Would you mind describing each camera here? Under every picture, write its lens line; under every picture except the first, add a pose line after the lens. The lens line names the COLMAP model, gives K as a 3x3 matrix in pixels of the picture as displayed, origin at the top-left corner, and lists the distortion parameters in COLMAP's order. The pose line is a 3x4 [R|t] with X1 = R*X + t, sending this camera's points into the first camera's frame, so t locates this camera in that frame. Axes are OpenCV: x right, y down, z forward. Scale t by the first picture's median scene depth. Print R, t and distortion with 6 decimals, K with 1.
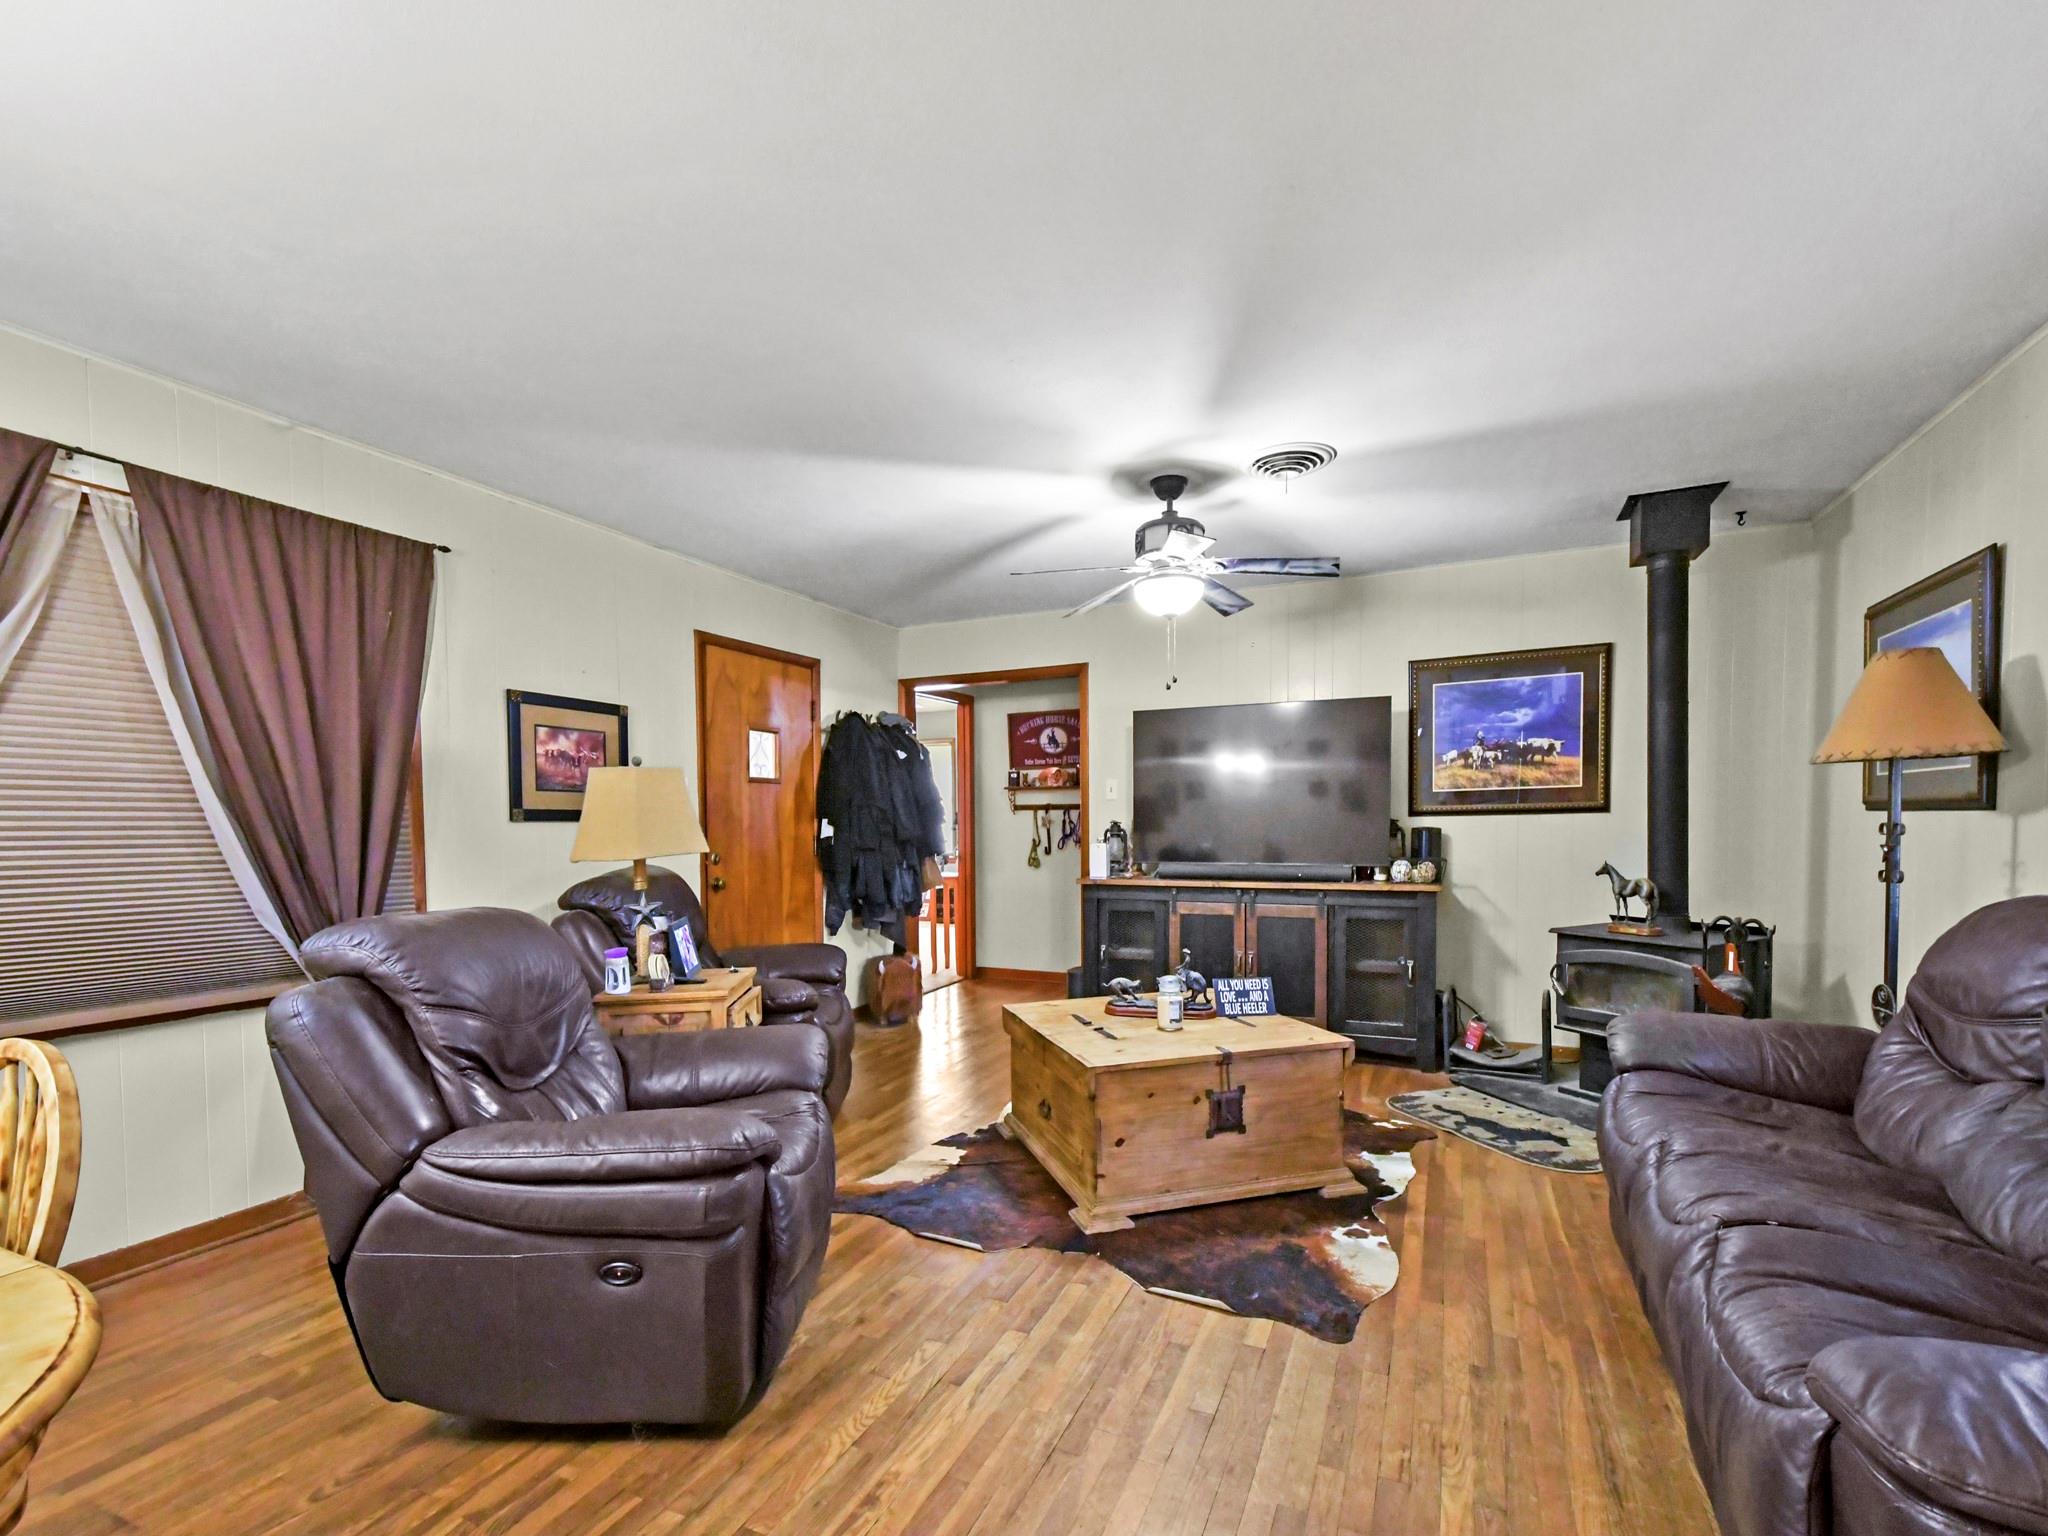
lens RADIAL K [[894.4, 0, 1024.3], [0, 894.4, 817.4], [0, 0, 1]] dist [-0.000291, -0.000078]
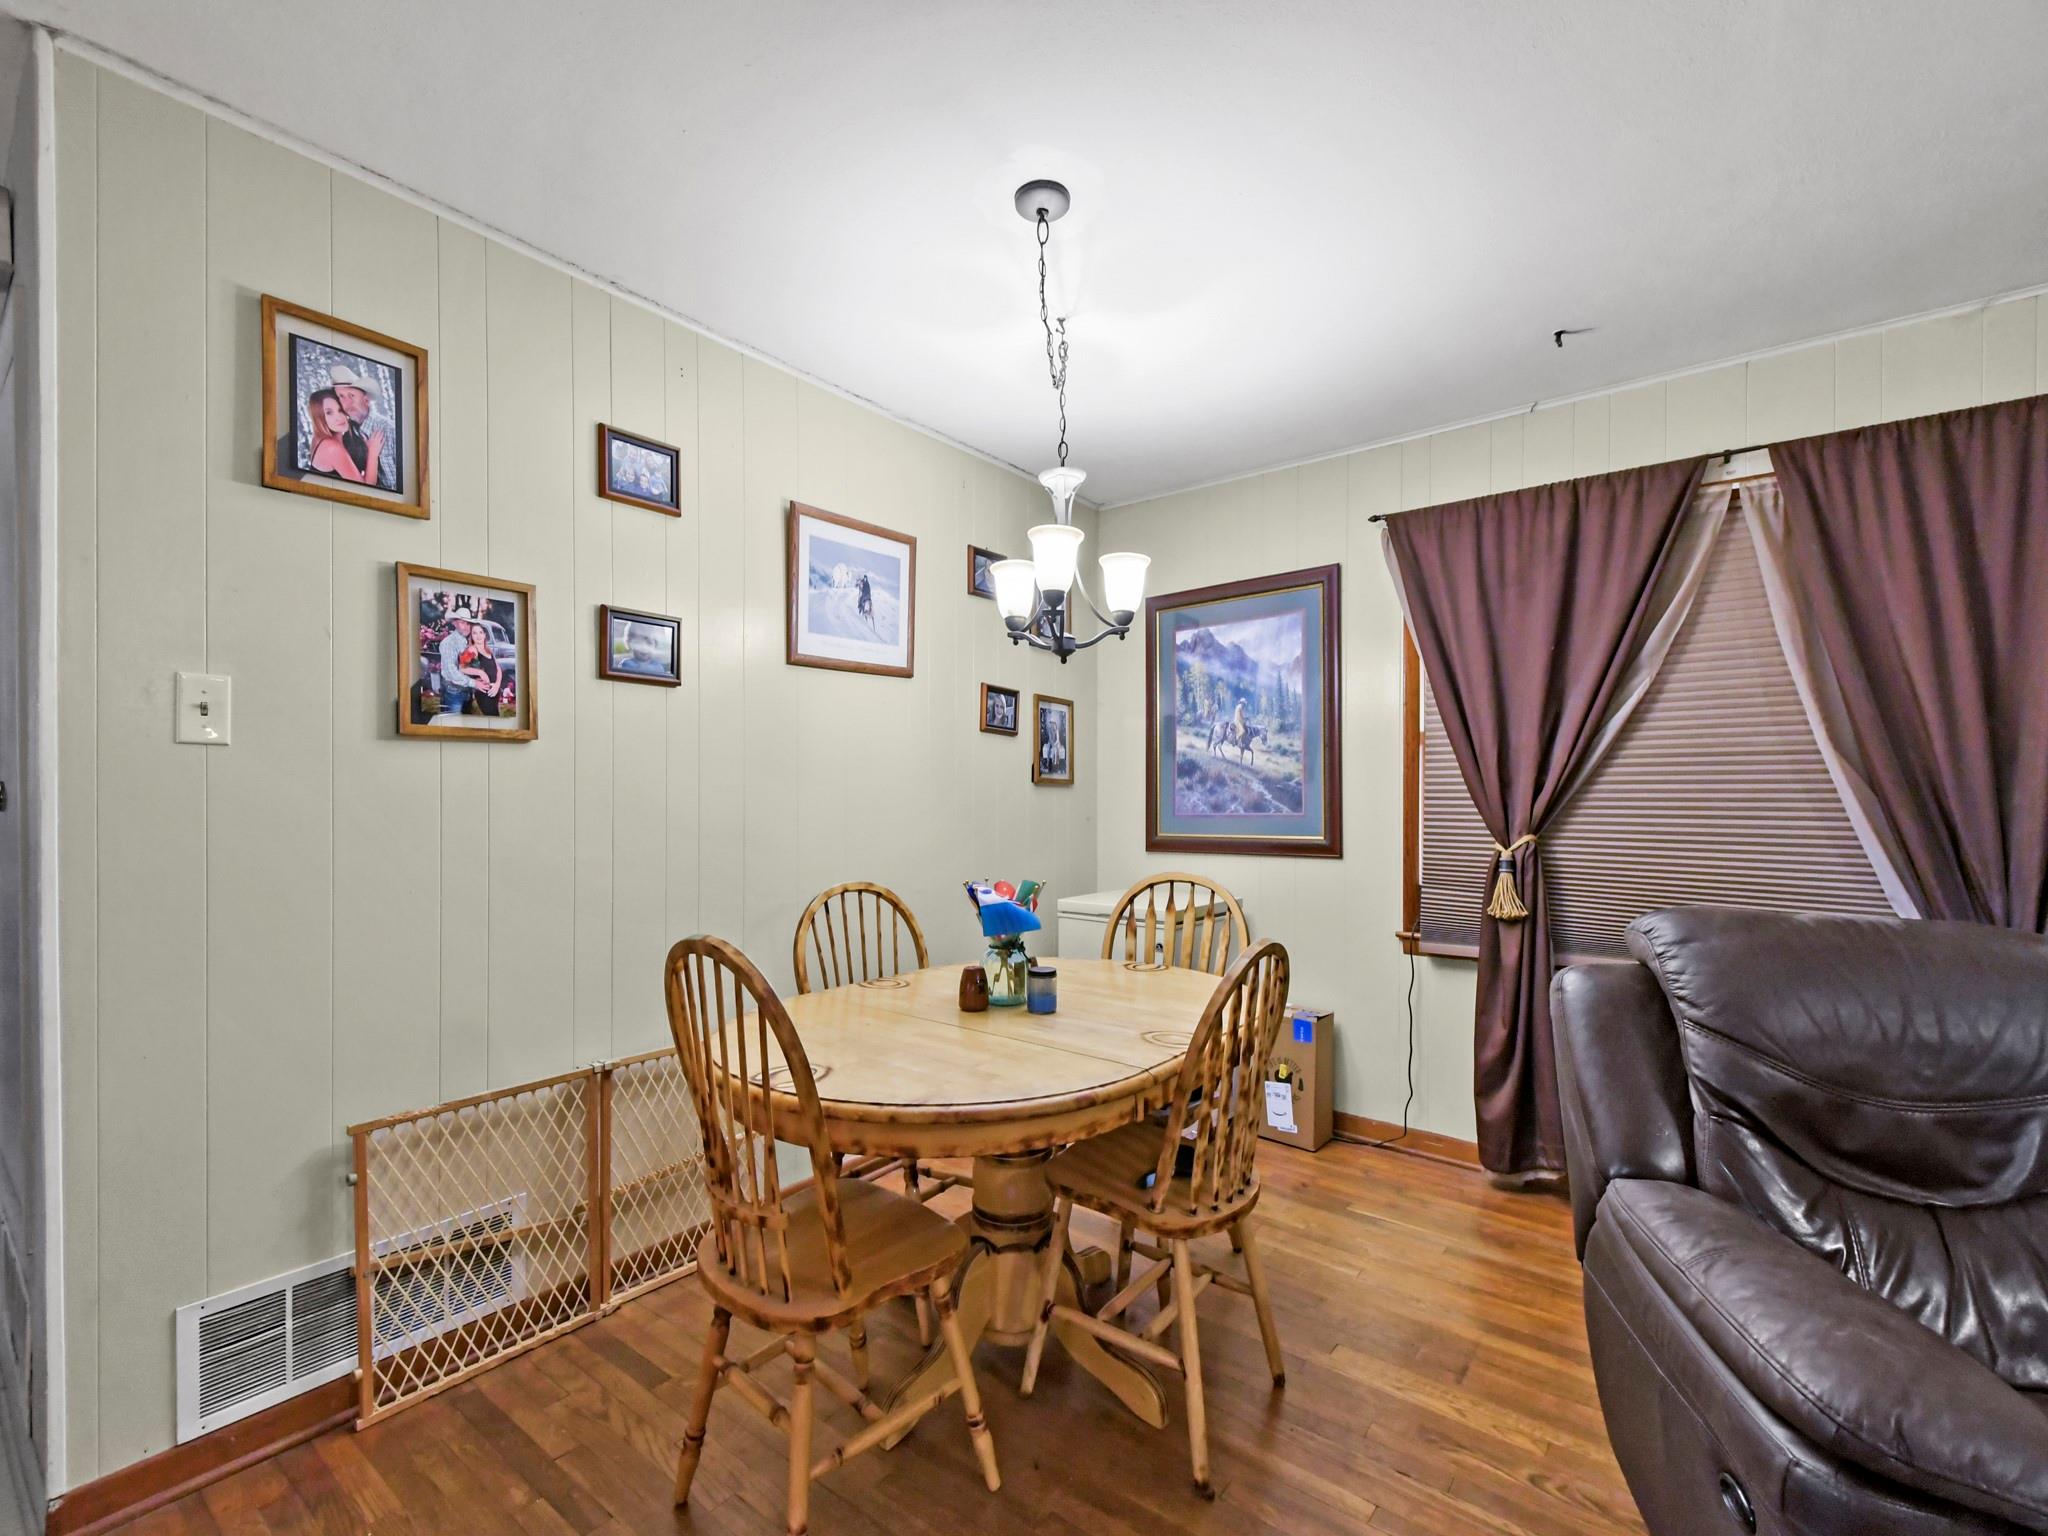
lens RADIAL K [[899.8, 0, 1024.0], [0, 899.8, 768.0], [0, 0, 1]] dist [-0.000244, -0.000113]
pose [[-0.220310, -0.022284, -0.975175, 0.192247], [0.002731, 0.999721, -0.023462, -0.003207], [0.975426, -0.007832, -0.220187, 0.402268]]
